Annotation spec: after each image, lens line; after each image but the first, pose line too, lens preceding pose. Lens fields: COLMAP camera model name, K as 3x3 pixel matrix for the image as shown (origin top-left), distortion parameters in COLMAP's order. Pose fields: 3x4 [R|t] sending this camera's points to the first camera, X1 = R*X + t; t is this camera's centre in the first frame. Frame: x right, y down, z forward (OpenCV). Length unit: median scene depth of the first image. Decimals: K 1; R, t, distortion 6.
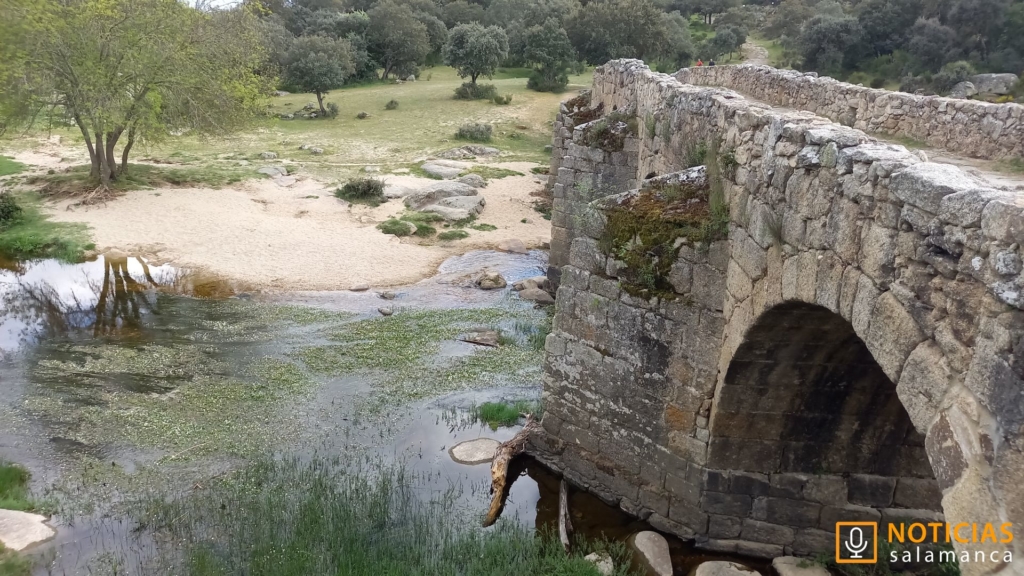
lens RADIAL K [[741.8, 0, 517.8], [0, 741.8, 289.2], [0, 0, 1]] dist [0.050866, -0.045244]
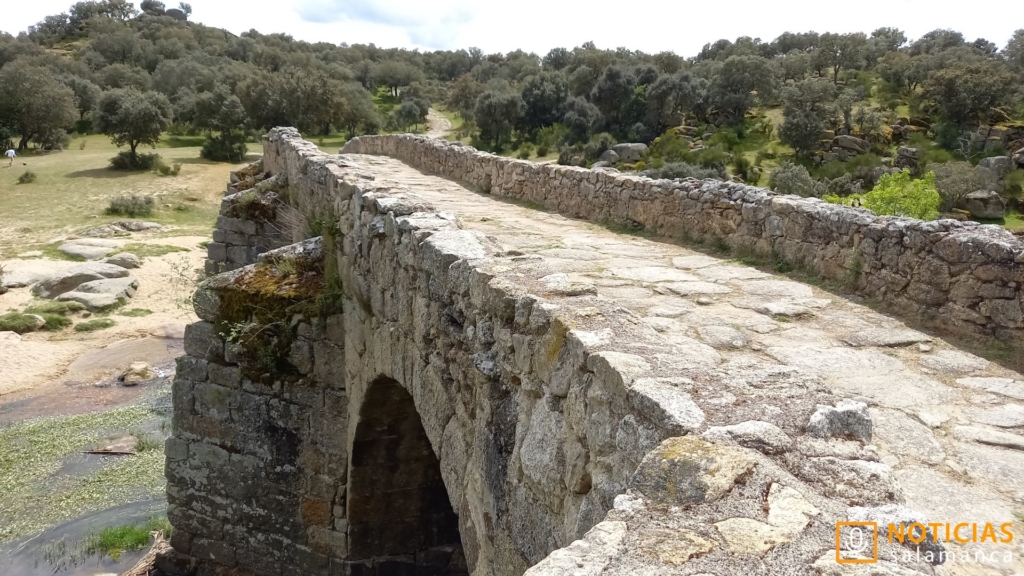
lens RADIAL K [[741.8, 0, 524.5], [0, 741.8, 287.6], [0, 0, 1]] dist [0.050866, -0.045244]
pose [[0.925355, -0.075153, 0.371577, 0.126456], [0.107973, 0.991805, -0.068294, -0.007504], [-0.363399, 0.103316, 0.925887, 0.029288]]
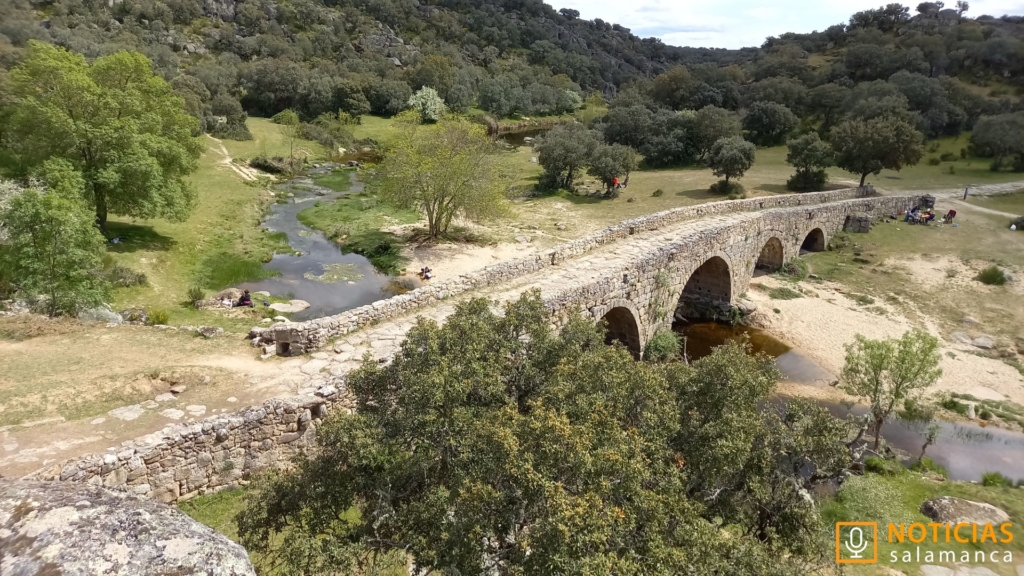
lens RADIAL K [[741.8, 0, 515.7], [0, 741.8, 289.2], [0, 0, 1]] dist [0.050866, -0.045244]
pose [[0.808805, 0.183118, -0.558841, 2.131958], [-0.199996, 0.979292, 0.031436, -0.292614], [0.553025, 0.086341, 0.828679, -1.491210]]
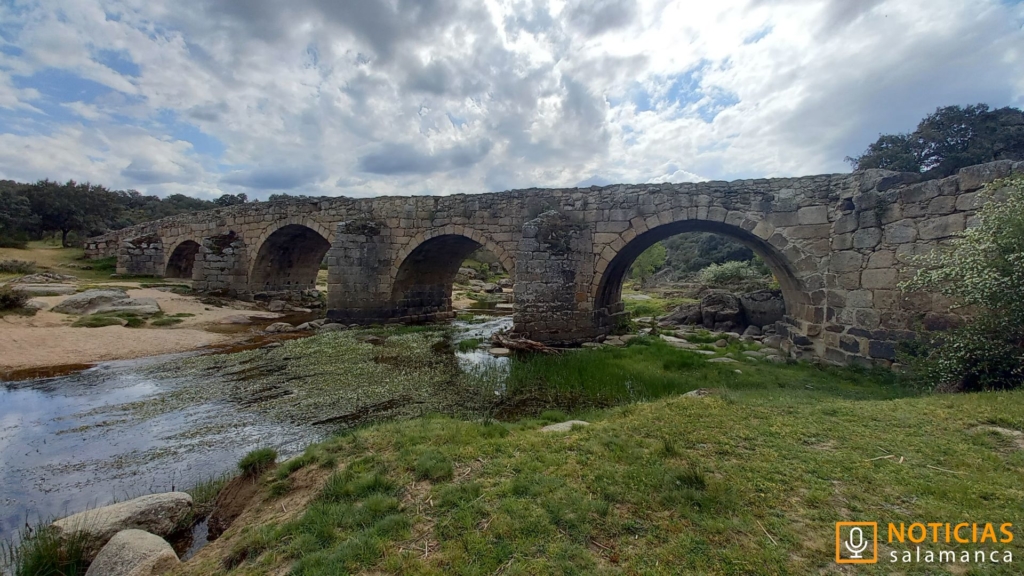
lens RADIAL K [[399.6, 0, 516.2], [0, 399.6, 283.6], [0, 0, 1]] dist [0.004317, -0.003934]
pose [[0.395546, -0.057158, 0.916666, -1.138297], [0.267228, 0.962044, -0.055322, 0.136559], [-0.878711, 0.266841, 0.395807, 0.586643]]
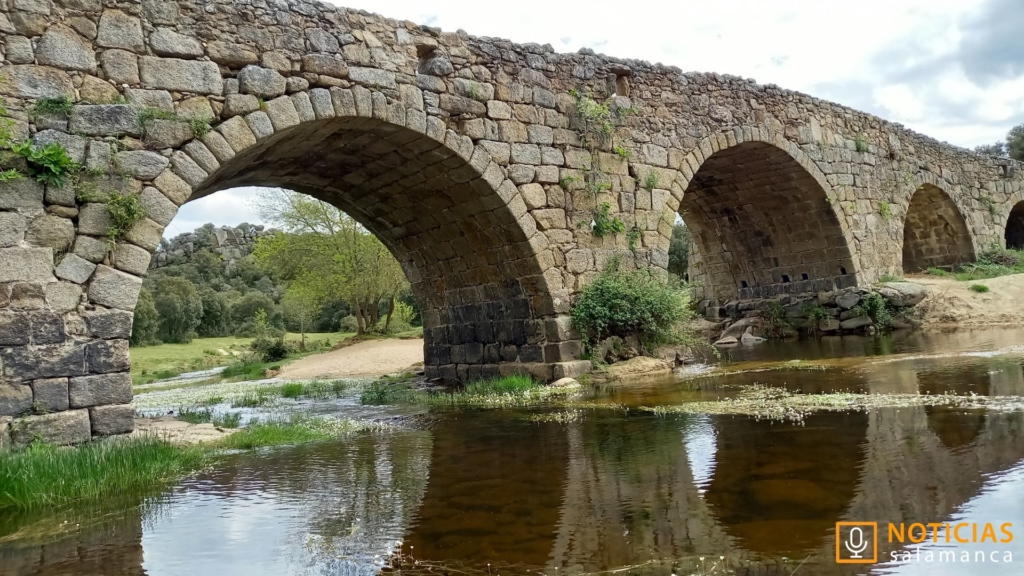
lens RADIAL K [[741.8, 0, 519.8], [0, 741.8, 287.0], [0, 0, 1]] dist [0.050866, -0.045244]
pose [[0.668769, -0.142312, -0.729723, 1.556123], [-0.099764, 0.955455, -0.277765, 0.291964], [0.736747, 0.258561, 0.624781, 0.954943]]
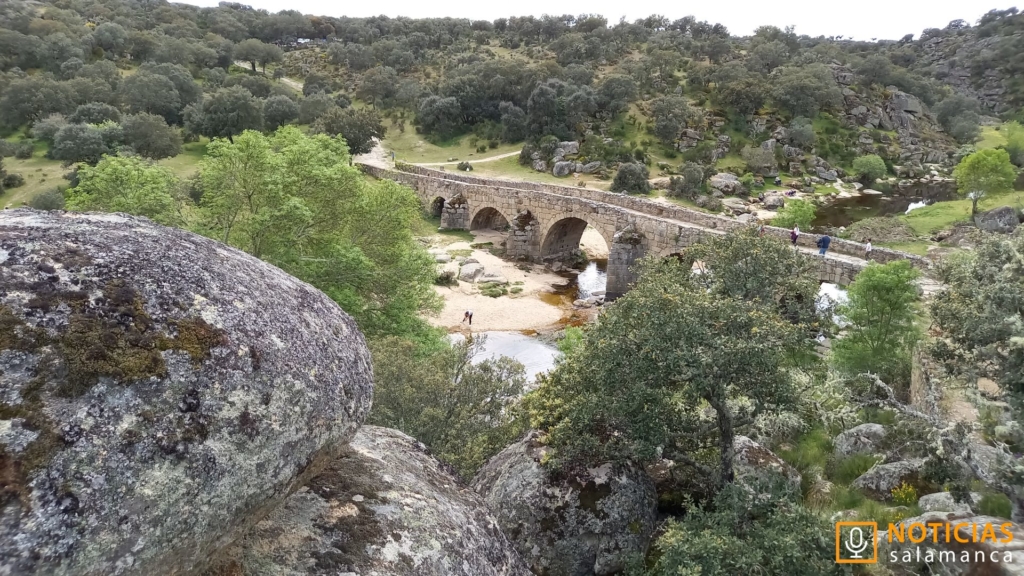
lens RADIAL K [[741.8, 0, 509.0], [0, 741.8, 288.3], [0, 0, 1]] dist [0.050866, -0.045244]
pose [[0.741336, -0.218406, 0.634602, -3.502789], [0.216340, 0.972860, 0.082096, -0.625387], [-0.635309, 0.076429, 0.768467, -1.382670]]
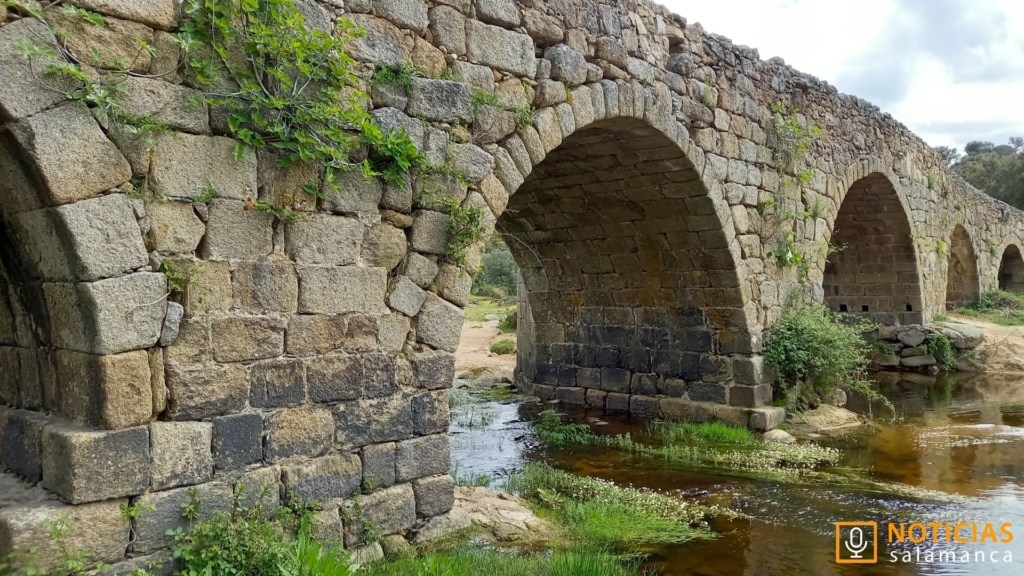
lens RADIAL K [[741.8, 0, 518.0], [0, 741.8, 287.8], [0, 0, 1]] dist [0.050866, -0.045244]
pose [[0.785104, -0.052439, -0.617140, 1.112238], [-0.144340, 0.953483, -0.264642, 0.238389], [0.602310, 0.296850, 0.741014, 0.717988]]
